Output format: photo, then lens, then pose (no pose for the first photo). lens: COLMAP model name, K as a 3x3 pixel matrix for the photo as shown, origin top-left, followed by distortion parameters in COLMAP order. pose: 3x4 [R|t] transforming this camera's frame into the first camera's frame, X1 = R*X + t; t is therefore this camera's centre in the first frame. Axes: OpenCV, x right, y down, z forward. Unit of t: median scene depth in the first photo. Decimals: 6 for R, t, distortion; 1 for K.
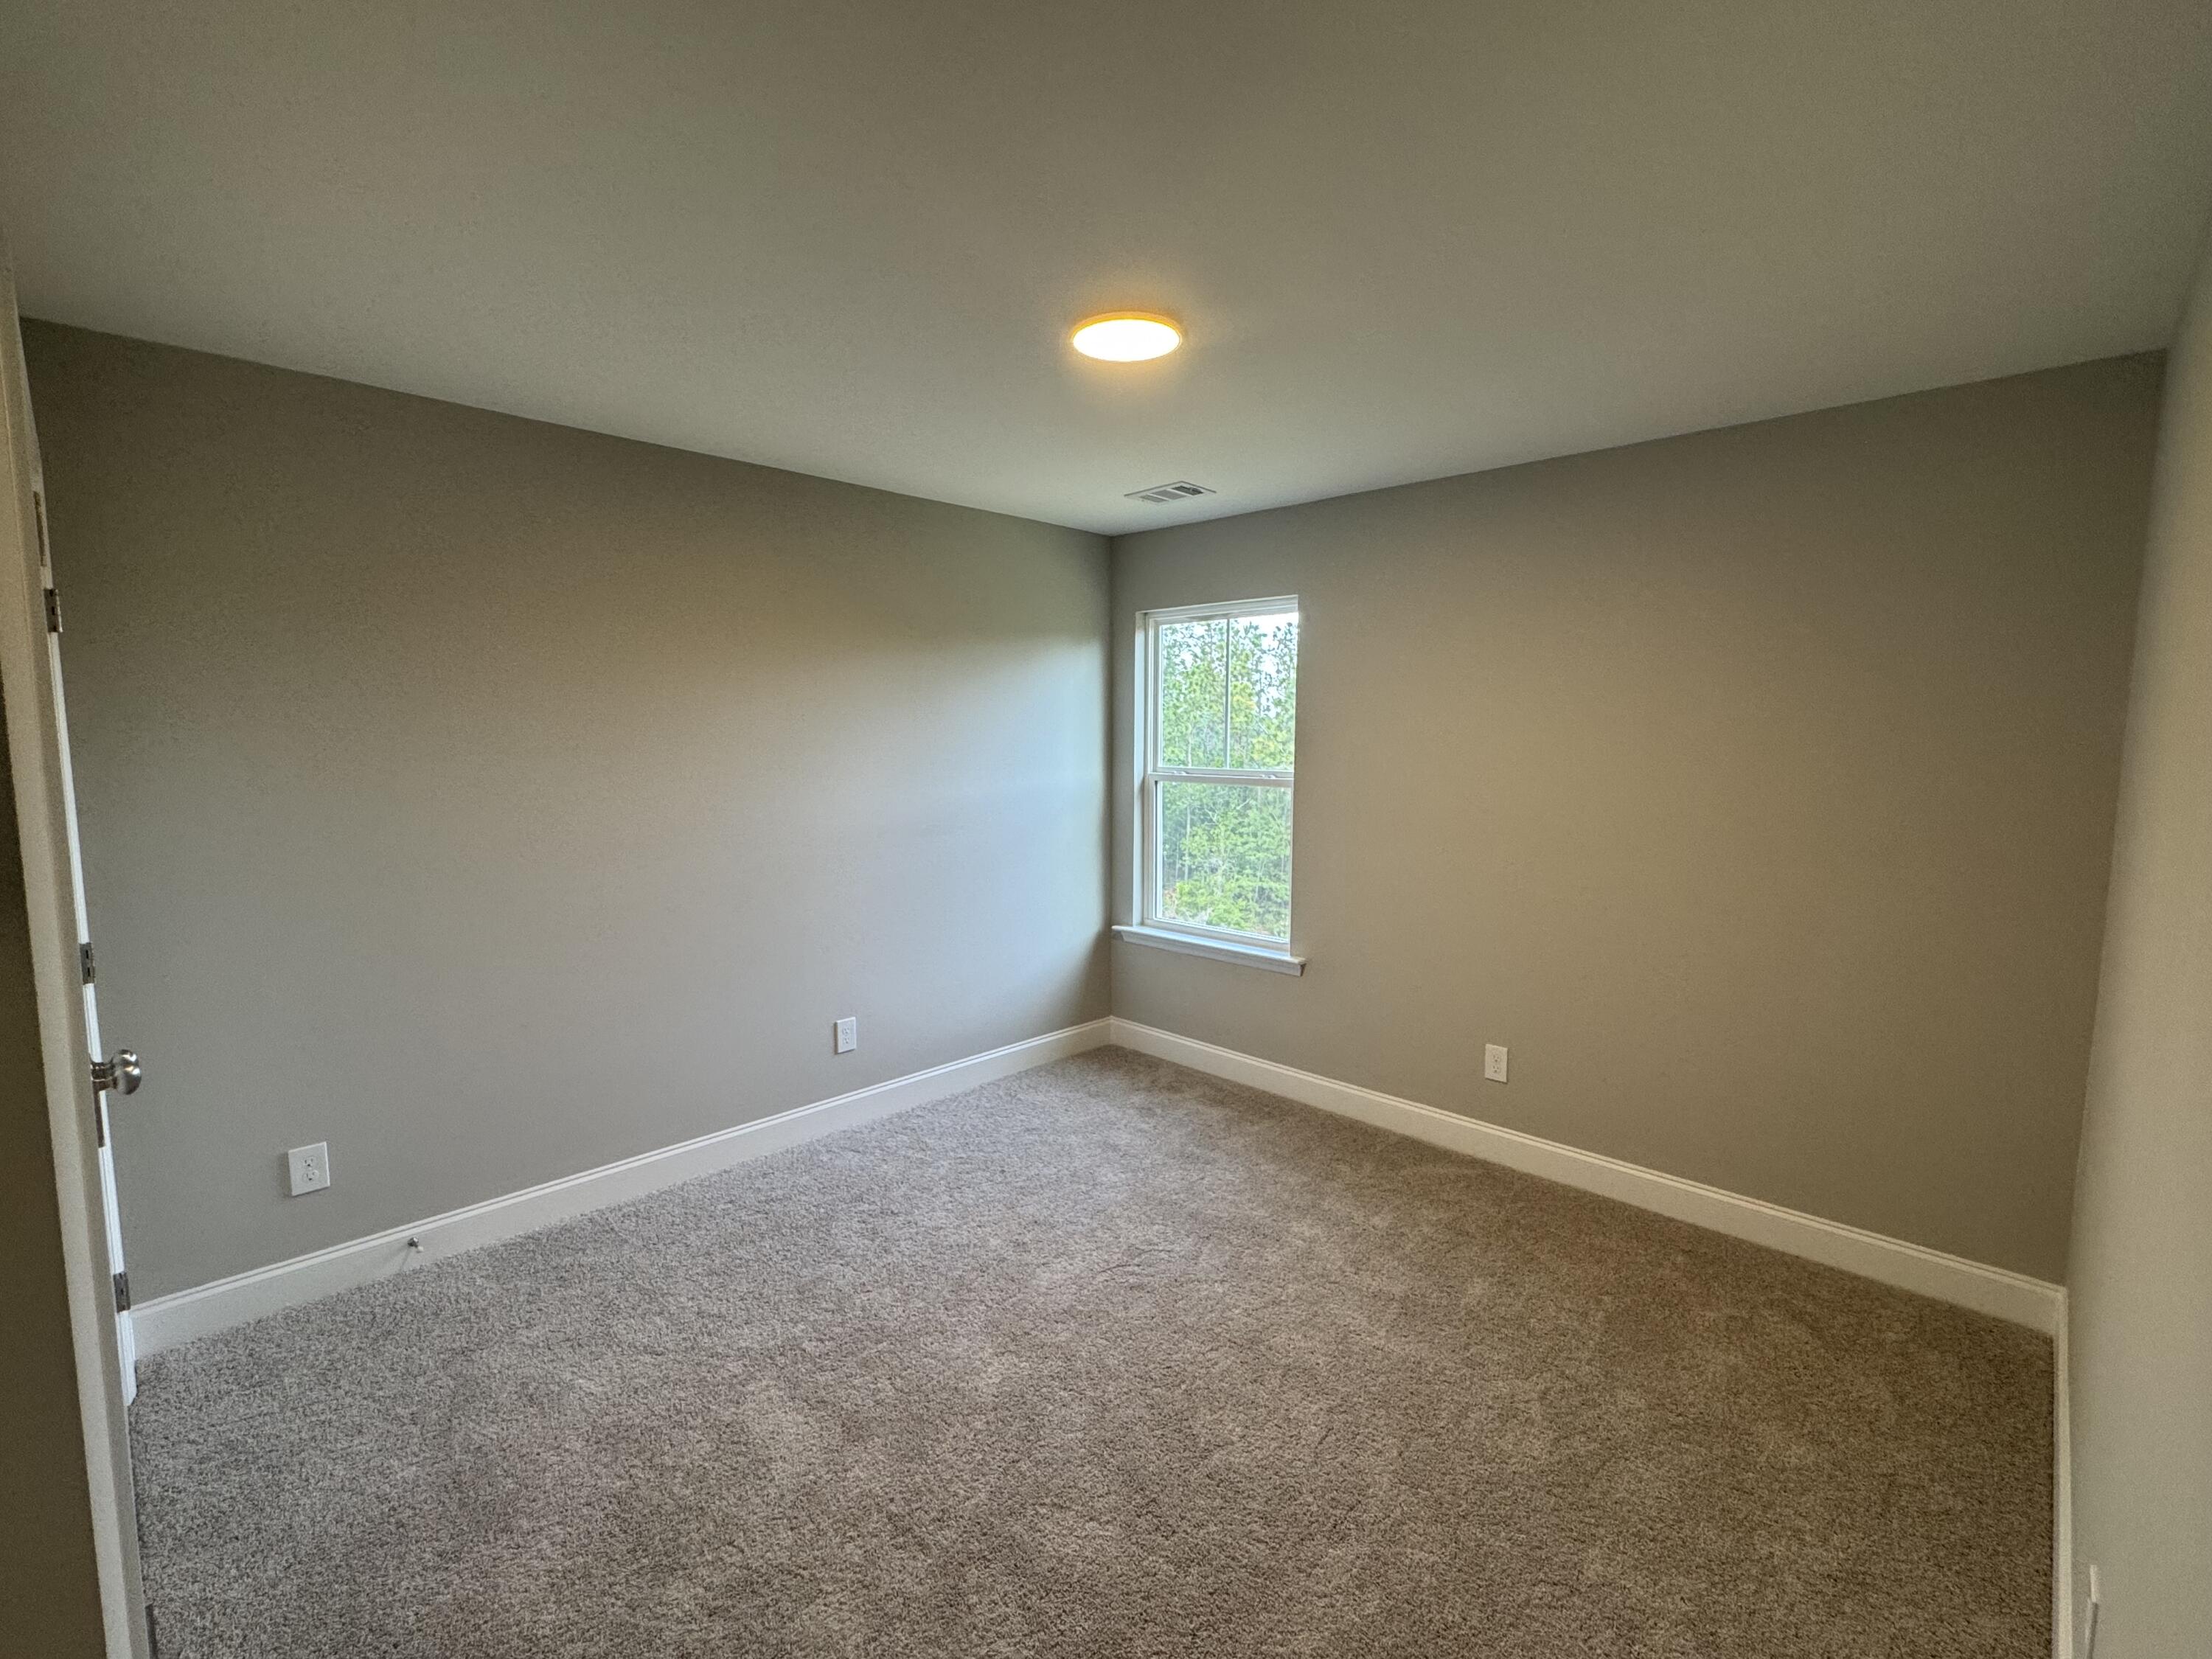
lens RADIAL K [[1001.2, 0, 1106.0], [0, 1001.2, 829.5], [0, 0, 1]] dist [0.031113, -0.000281]
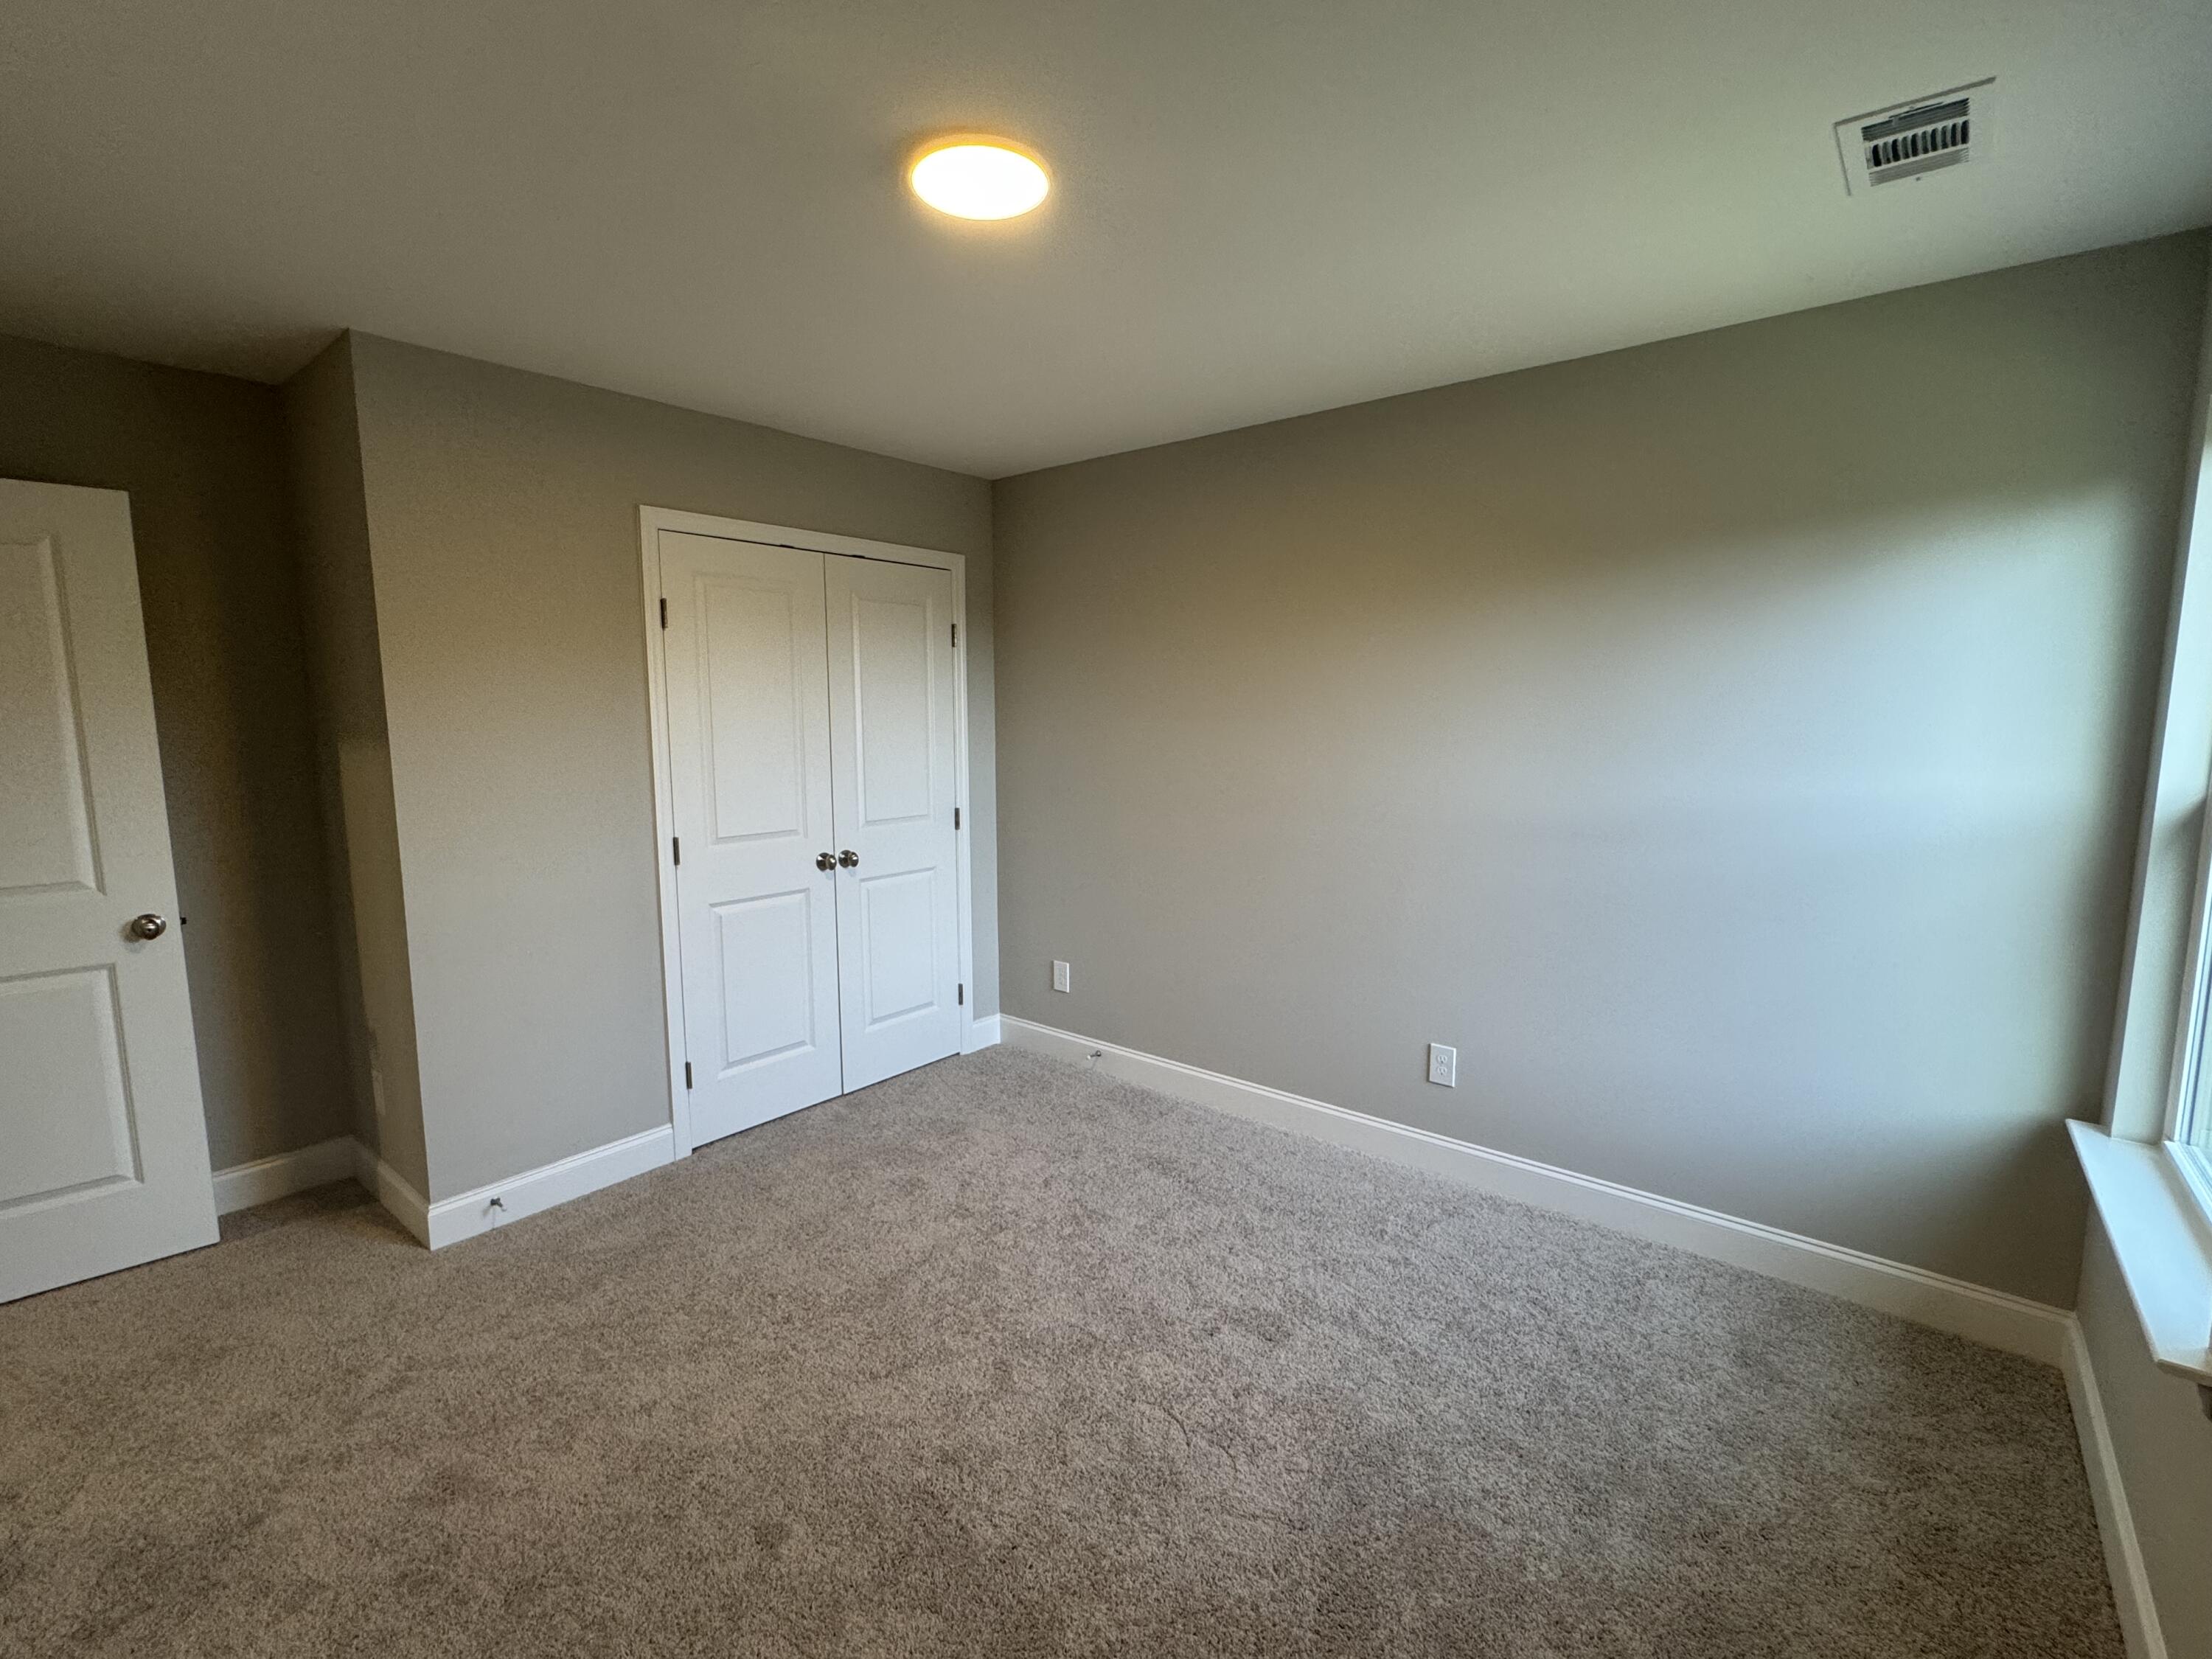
lens RADIAL K [[1001.2, 0, 1106.0], [0, 1001.2, 829.5], [0, 0, 1]] dist [0.031113, -0.000281]
pose [[0.086321, 0.116814, -0.989395, 0.605533], [-0.102621, 0.988862, 0.107797, -0.055805], [0.990968, 0.092228, 0.097347, 0.741483]]
